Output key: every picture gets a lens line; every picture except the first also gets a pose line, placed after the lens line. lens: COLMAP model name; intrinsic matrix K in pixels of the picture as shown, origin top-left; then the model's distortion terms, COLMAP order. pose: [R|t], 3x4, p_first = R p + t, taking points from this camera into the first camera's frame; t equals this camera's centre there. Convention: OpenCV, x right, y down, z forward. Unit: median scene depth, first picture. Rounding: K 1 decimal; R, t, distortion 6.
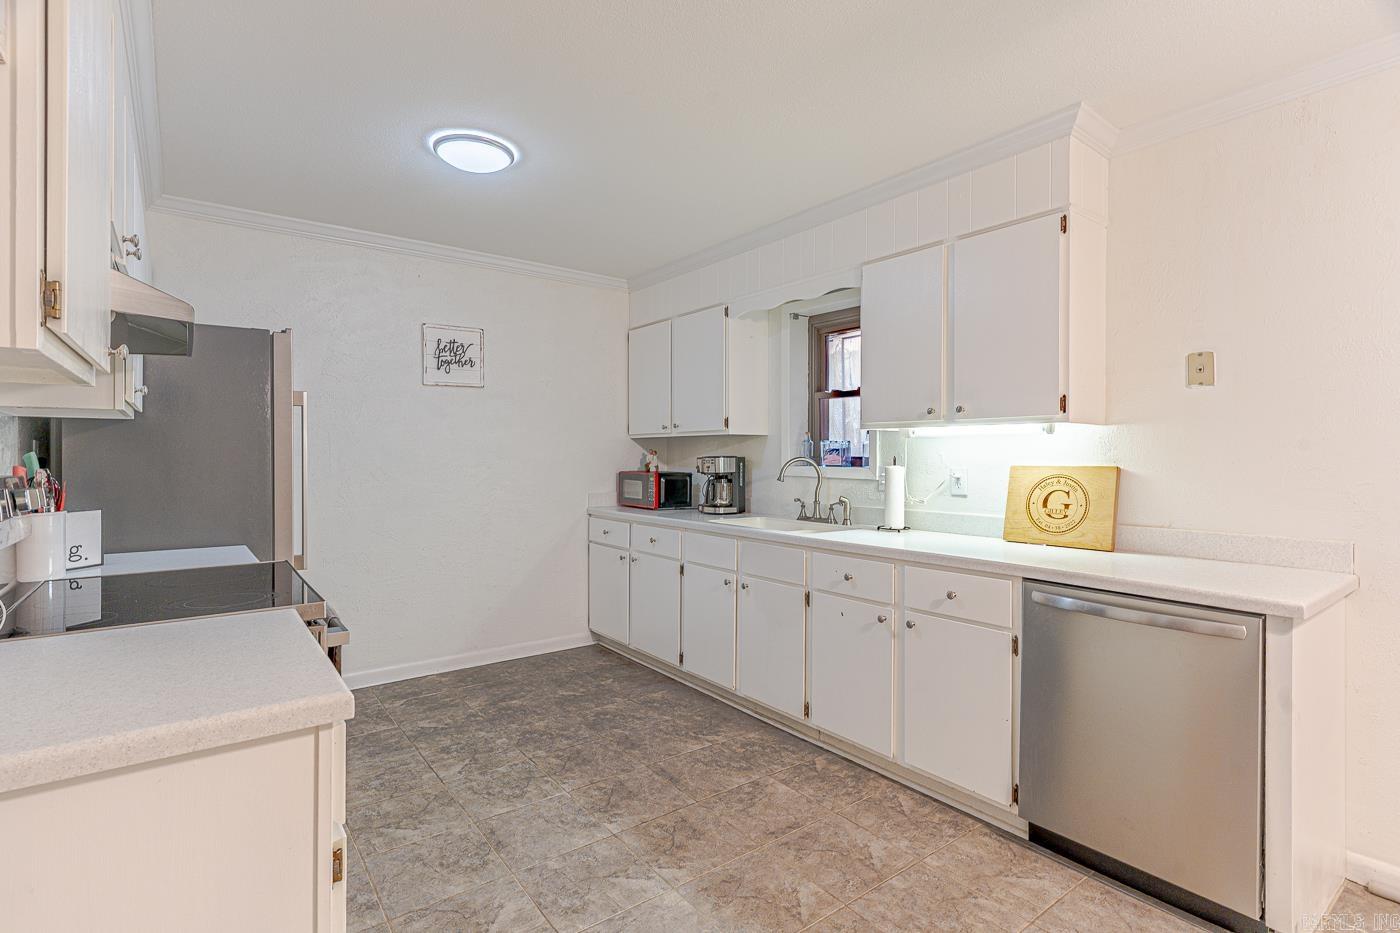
lens RADIAL K [[683.0, 0, 692.7], [0, 683.0, 461.1], [0, 0, 1]] dist [-0.003148, 0.001981]
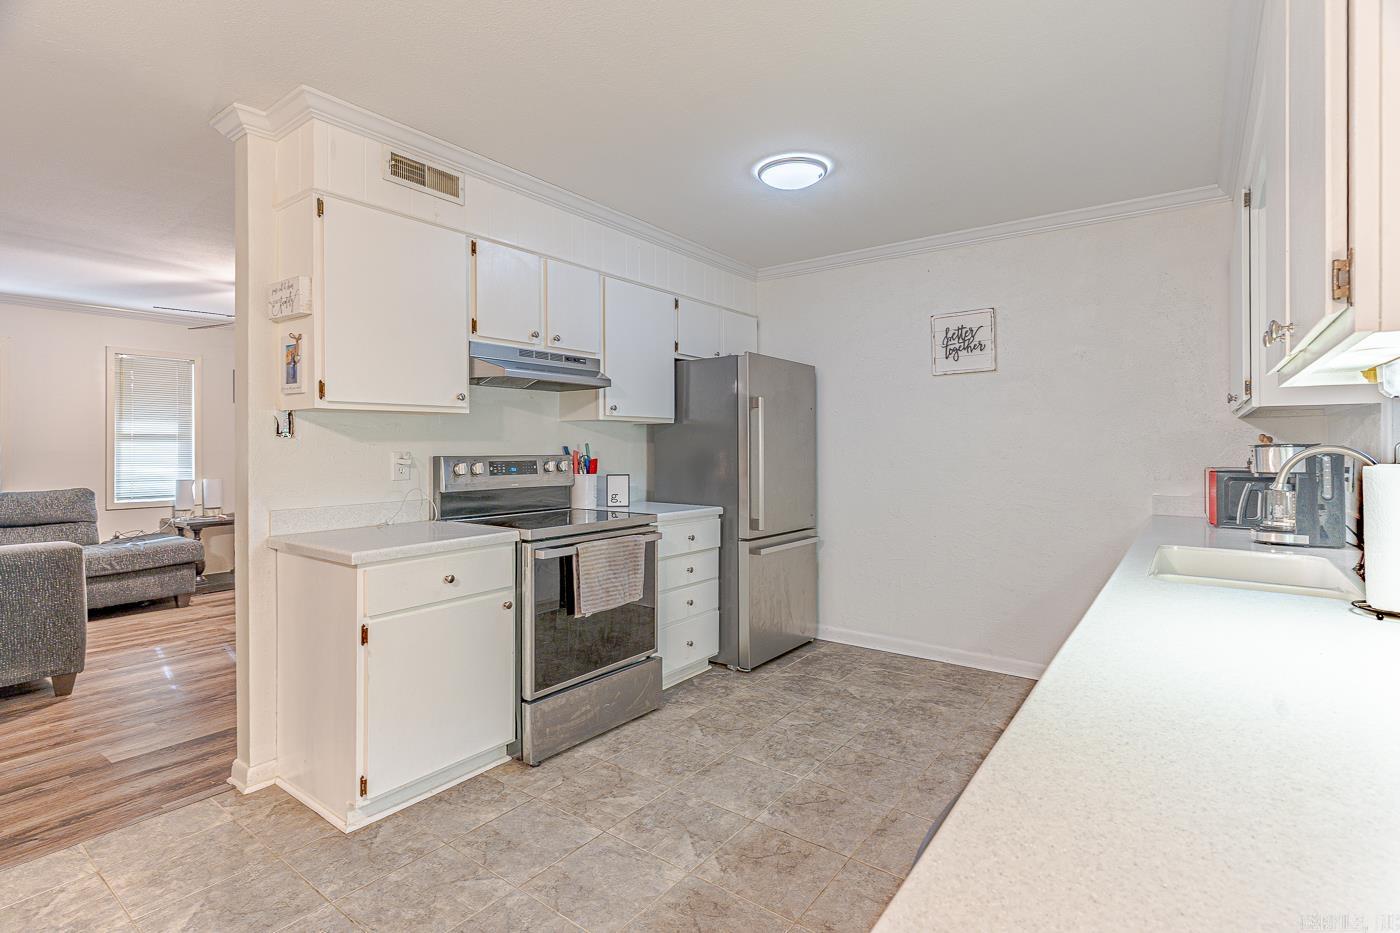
lens RADIAL K [[683.0, 0, 706.3], [0, 683.0, 451.6], [0, 0, 1]] dist [-0.003148, 0.001981]
pose [[0.268949, 0.006940, -0.963130, 0.639196], [-0.007762, 0.999957, 0.005038, -0.000520], [0.963123, 0.006121, 0.268991, 0.507175]]
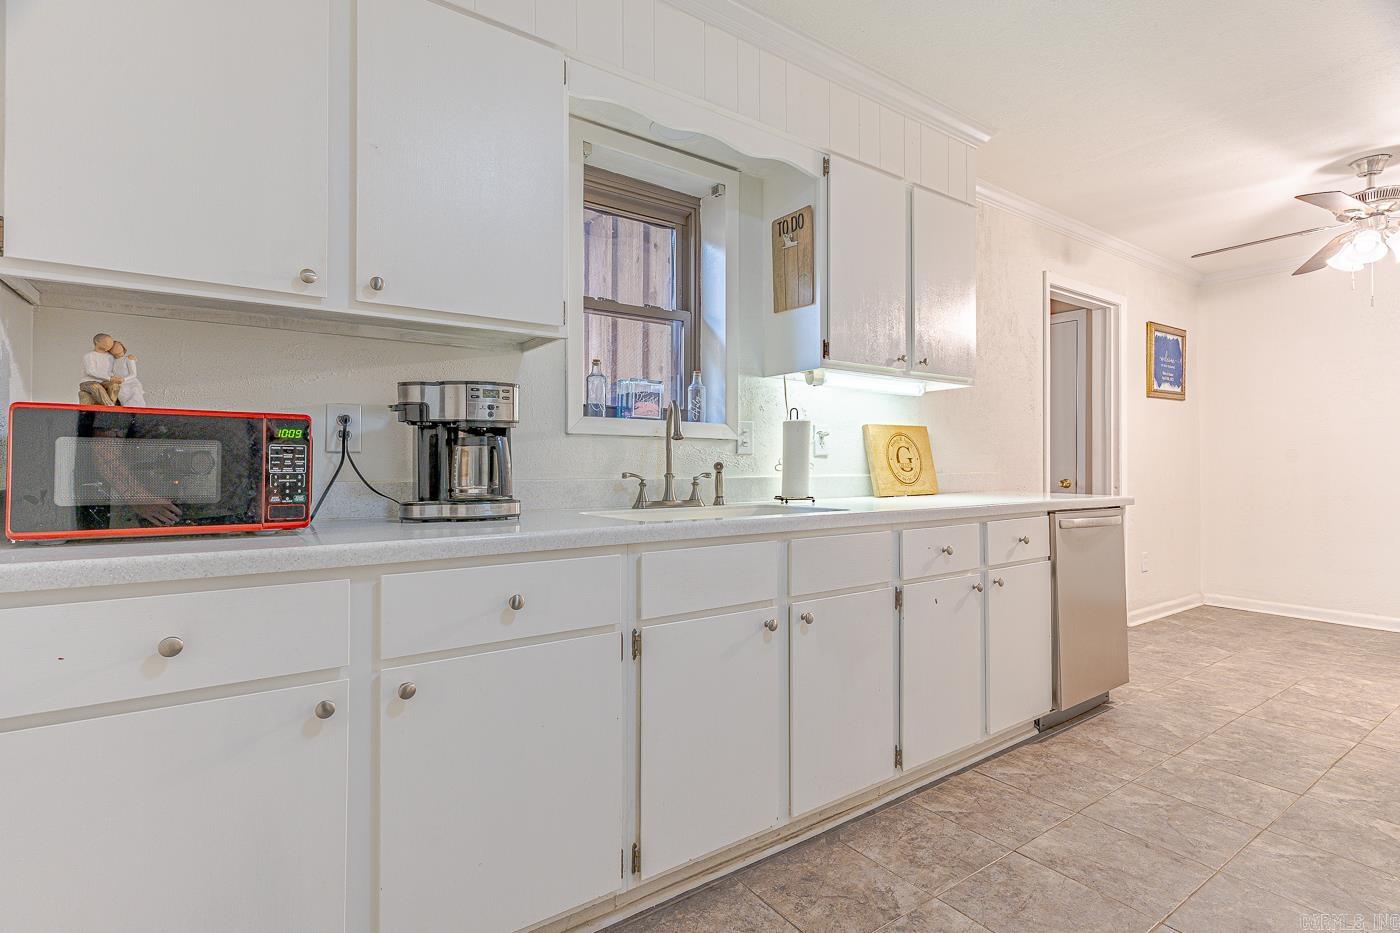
lens RADIAL K [[683.0, 0, 648.3], [0, 683.0, 463.5], [0, 0, 1]] dist [-0.003148, 0.001981]
pose [[0.032180, 0.007024, 0.999457, -0.521622], [0.010836, 0.999914, -0.007376, 0.063557], [-0.999423, 0.011068, 0.032101, 1.185145]]
